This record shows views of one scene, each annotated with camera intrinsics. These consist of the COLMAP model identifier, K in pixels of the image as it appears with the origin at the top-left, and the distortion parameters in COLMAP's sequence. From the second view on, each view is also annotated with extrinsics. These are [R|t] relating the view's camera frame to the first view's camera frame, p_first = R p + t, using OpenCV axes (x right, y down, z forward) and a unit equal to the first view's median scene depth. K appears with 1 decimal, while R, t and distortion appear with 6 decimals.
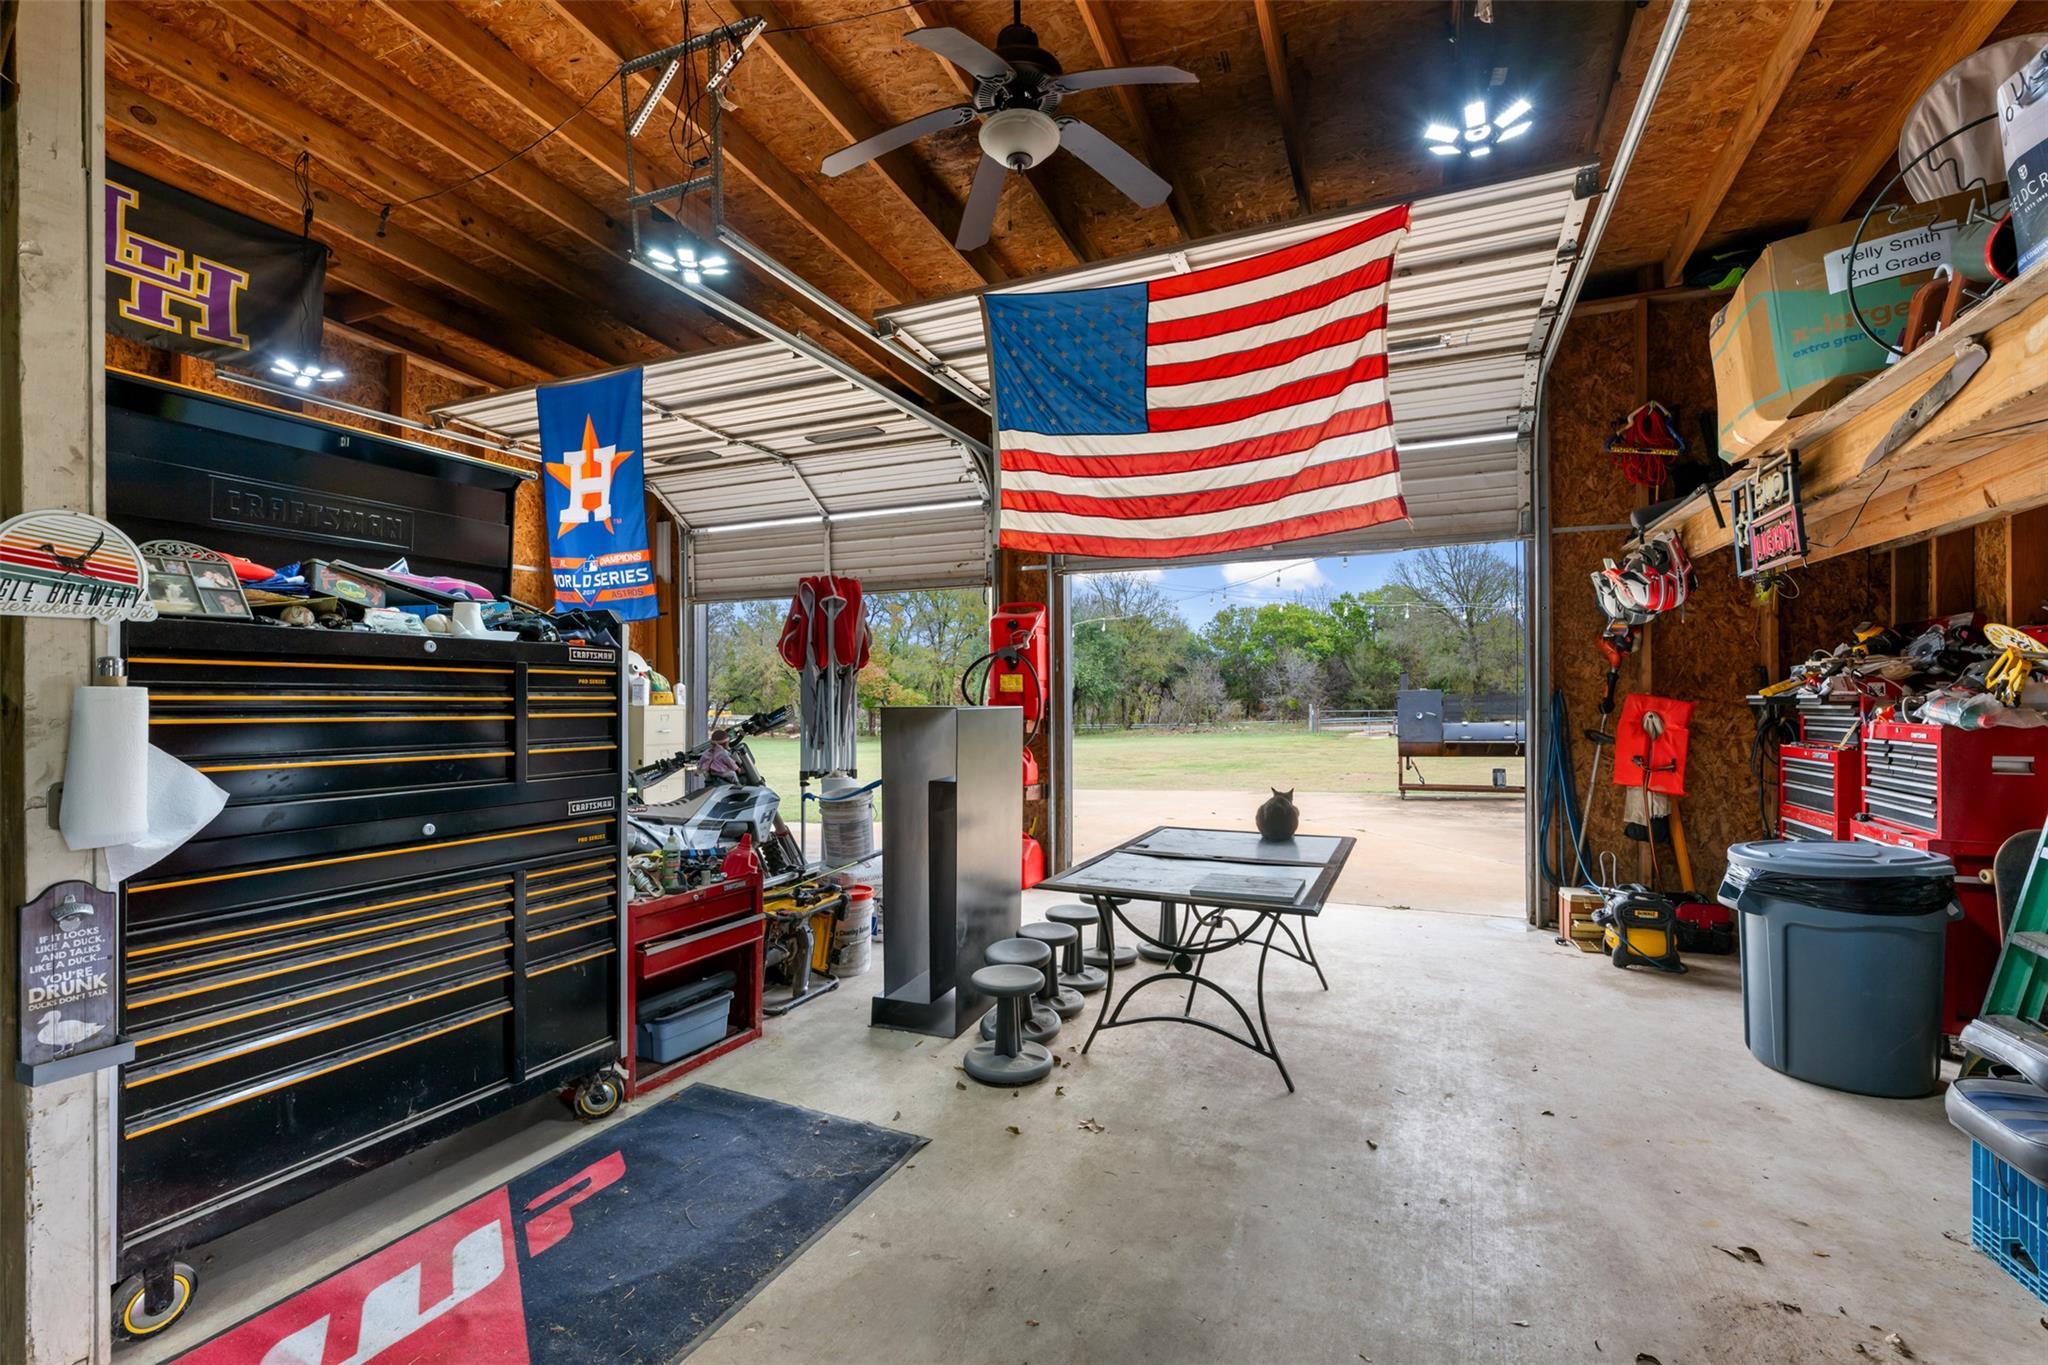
lens RADIAL K [[878.7, 0, 1023.0], [0, 878.7, 686.8], [0, 0, 1]] dist [-0.000881, 0.000071]
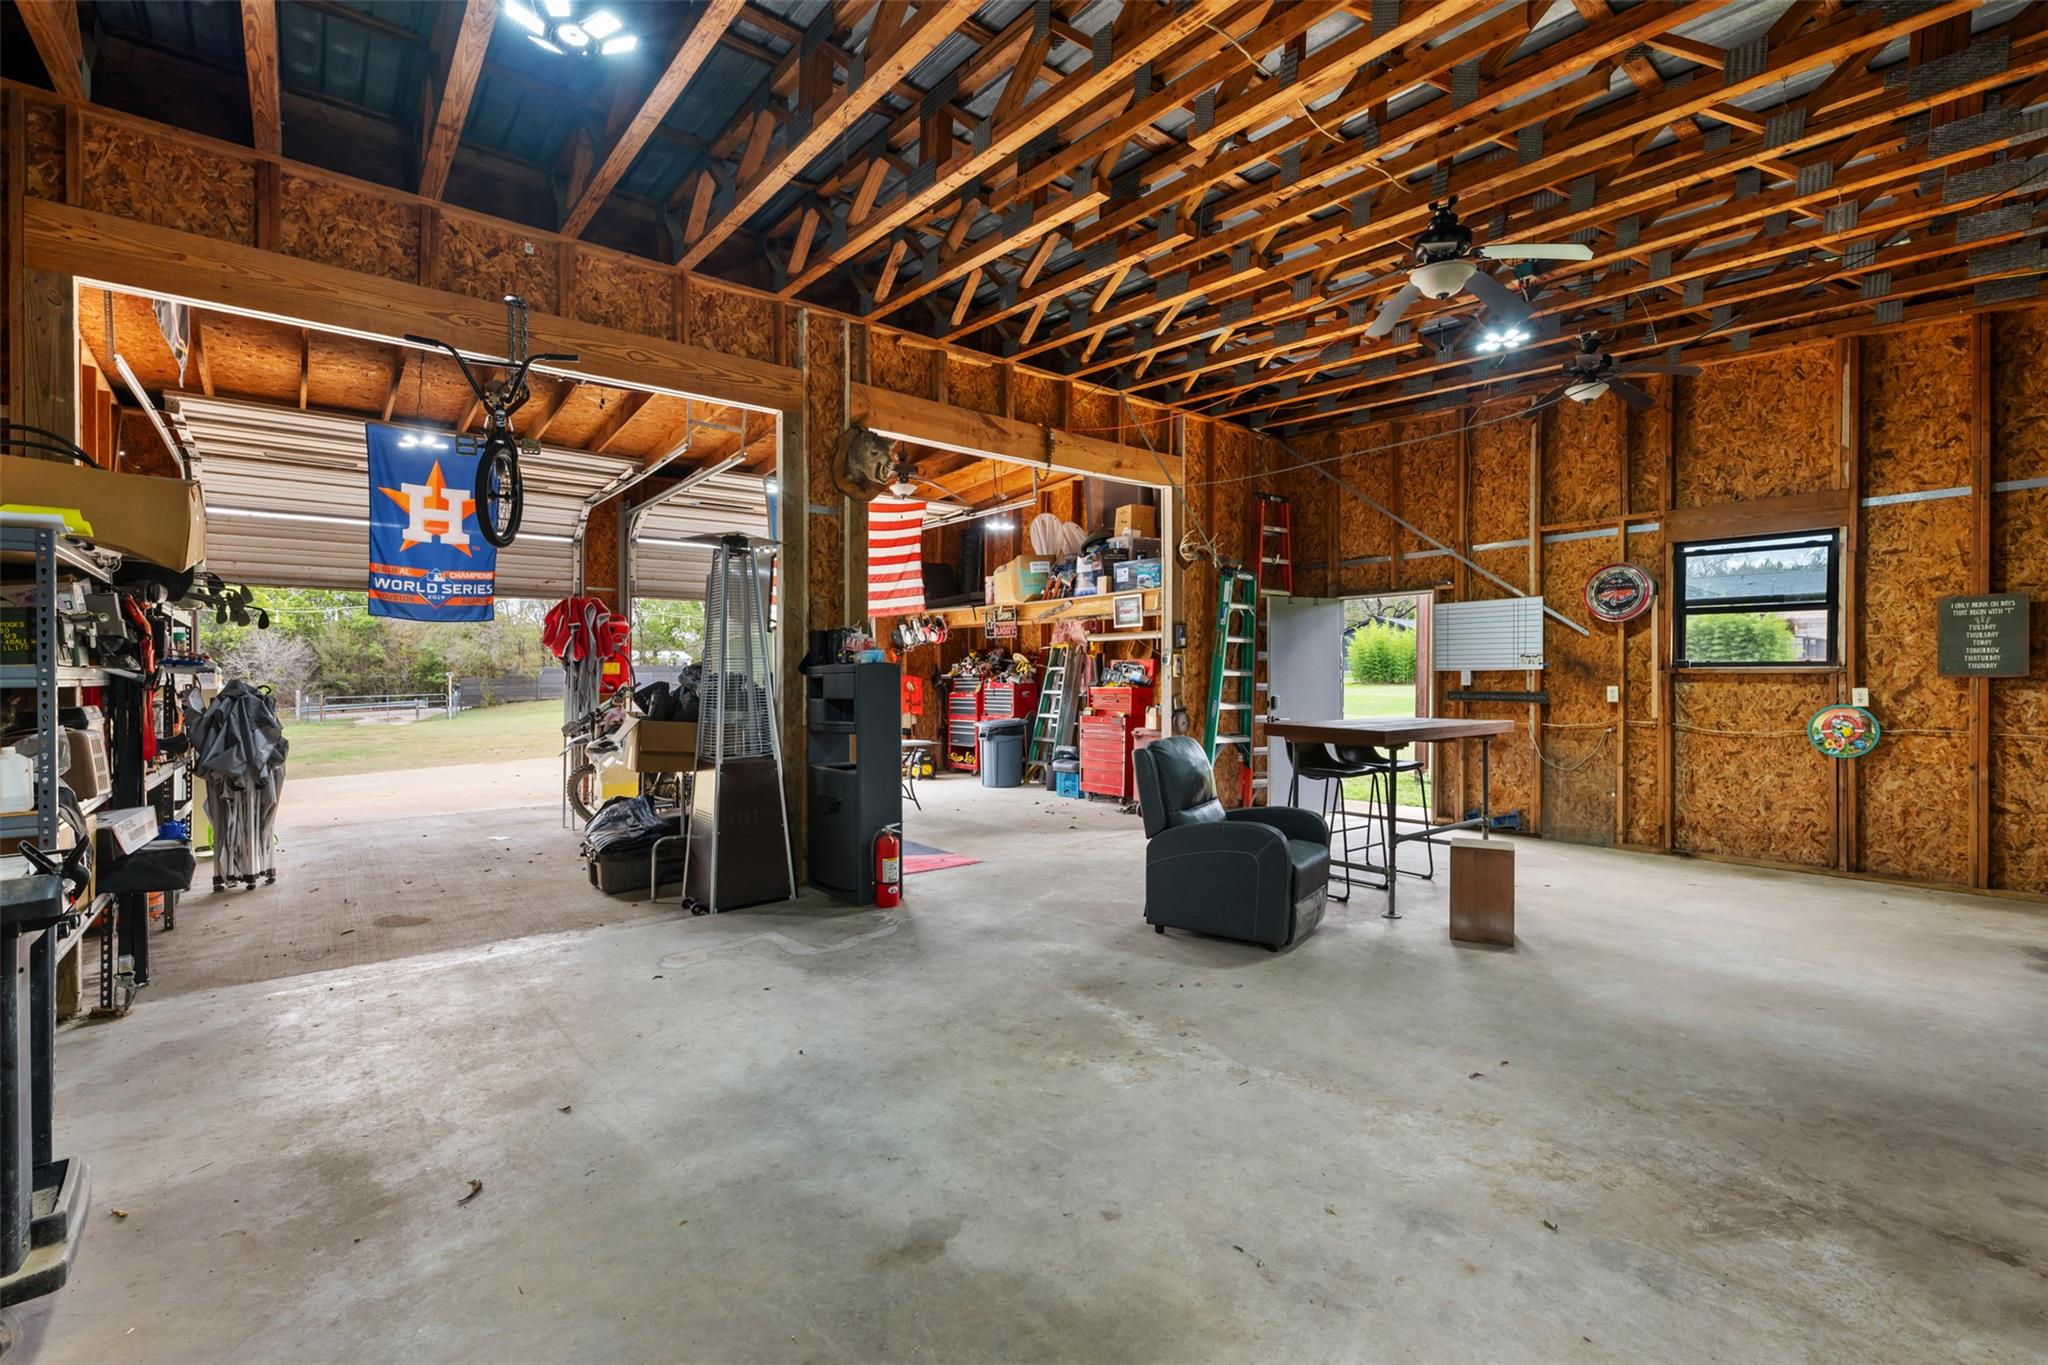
lens RADIAL K [[878.7, 0, 1023.2], [0, 878.7, 678.9], [0, 0, 1]] dist [-0.000881, 0.000071]
pose [[0.444901, -0.004989, 0.895566, -1.272408], [-0.002828, 0.999972, 0.006976, 0.001826], [-0.895575, -0.005636, 0.444875, -0.356396]]
